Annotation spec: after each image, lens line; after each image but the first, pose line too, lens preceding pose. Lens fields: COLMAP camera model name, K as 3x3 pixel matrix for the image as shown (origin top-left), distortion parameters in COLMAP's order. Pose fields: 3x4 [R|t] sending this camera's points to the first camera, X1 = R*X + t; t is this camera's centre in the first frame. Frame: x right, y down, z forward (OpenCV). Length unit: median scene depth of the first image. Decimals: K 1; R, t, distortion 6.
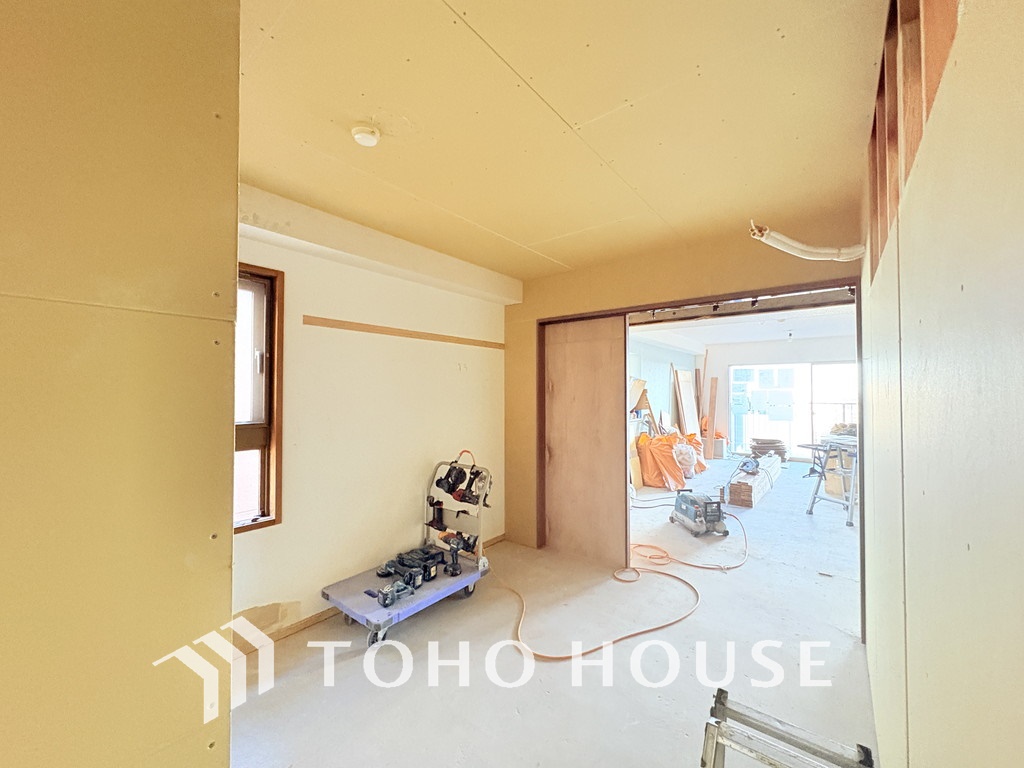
lens RADIAL K [[411.0, 0, 512.0], [0, 411.0, 384.0], [0, 0, 1]] dist [0.002584, 0.000284]
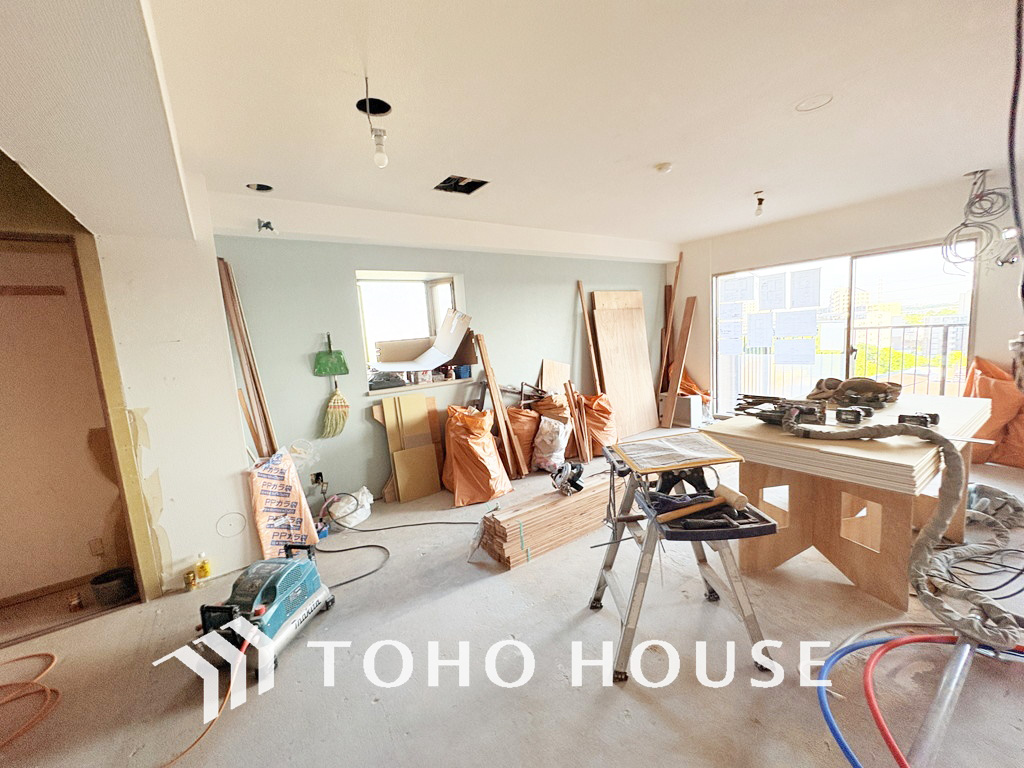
lens RADIAL K [[411.0, 0, 512.0], [0, 411.0, 384.0], [0, 0, 1]] dist [0.002584, 0.000284]
pose [[0.955862, -0.026629, -0.292606, 0.437959], [0.073151, 0.986094, 0.149224, 0.001275], [0.284563, -0.164042, 0.944518, 0.330159]]
